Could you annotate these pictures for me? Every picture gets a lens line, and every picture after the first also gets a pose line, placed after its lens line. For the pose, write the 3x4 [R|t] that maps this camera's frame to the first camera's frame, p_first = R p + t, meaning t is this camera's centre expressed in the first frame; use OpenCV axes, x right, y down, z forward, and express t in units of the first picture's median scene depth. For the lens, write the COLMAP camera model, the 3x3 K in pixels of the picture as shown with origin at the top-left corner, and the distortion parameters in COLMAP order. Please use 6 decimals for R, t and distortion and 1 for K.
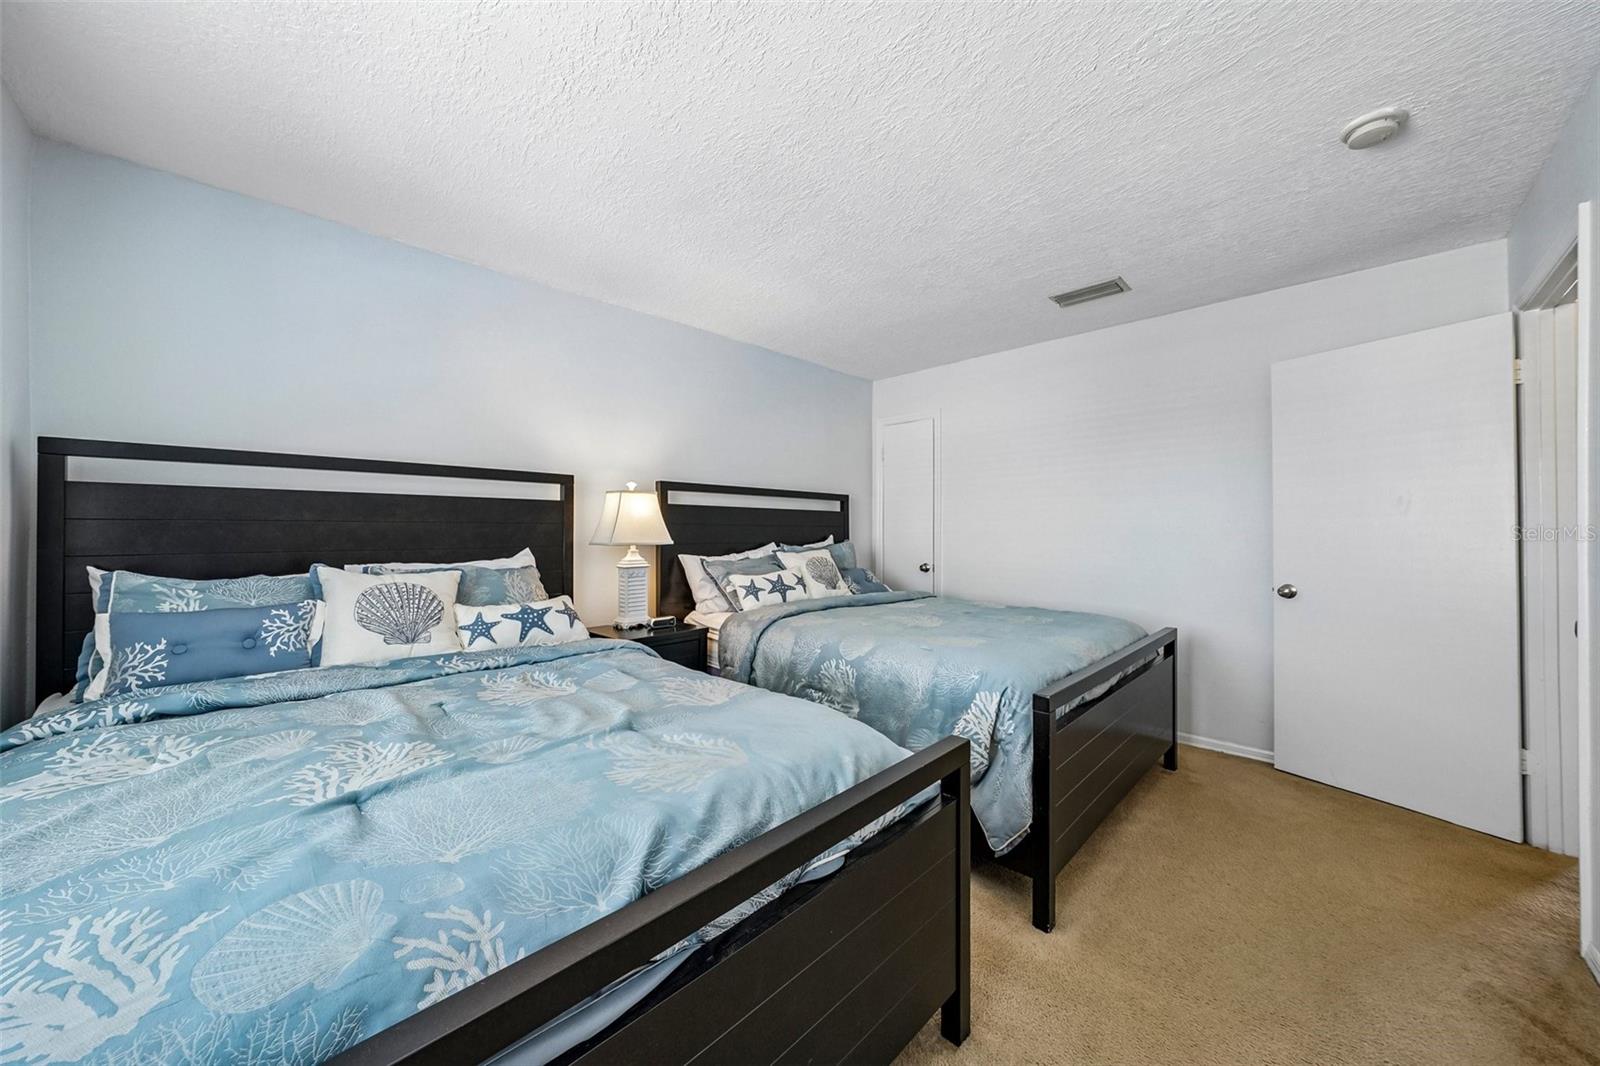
lens RADIAL K [[573.6, 0, 805.4], [0, 573.6, 532.1], [0, 0, 1]] dist [-0.011943, 0.000377]
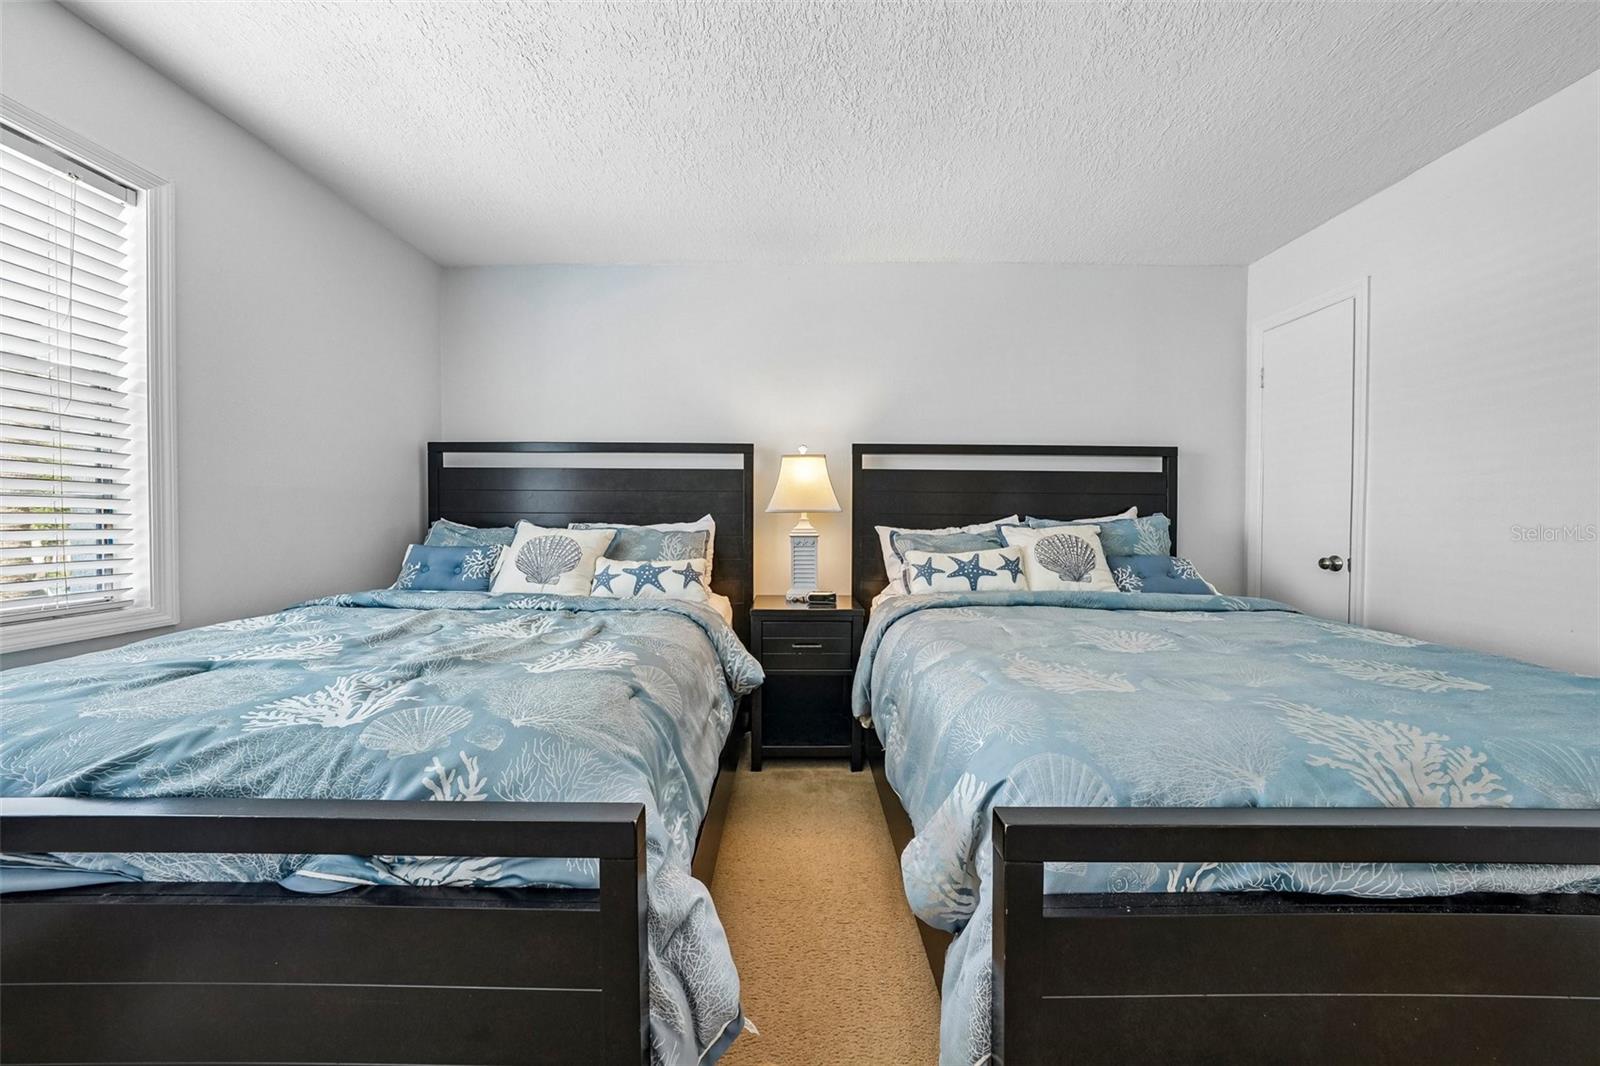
lens RADIAL K [[573.6, 0, 800.3], [0, 573.6, 523.7], [0, 0, 1]] dist [-0.011943, 0.000377]
pose [[0.688415, 0.012992, -0.725201, 0.390550], [-0.006110, 0.999908, 0.012114, 0.029452], [0.725291, -0.003909, 0.688431, 0.352379]]
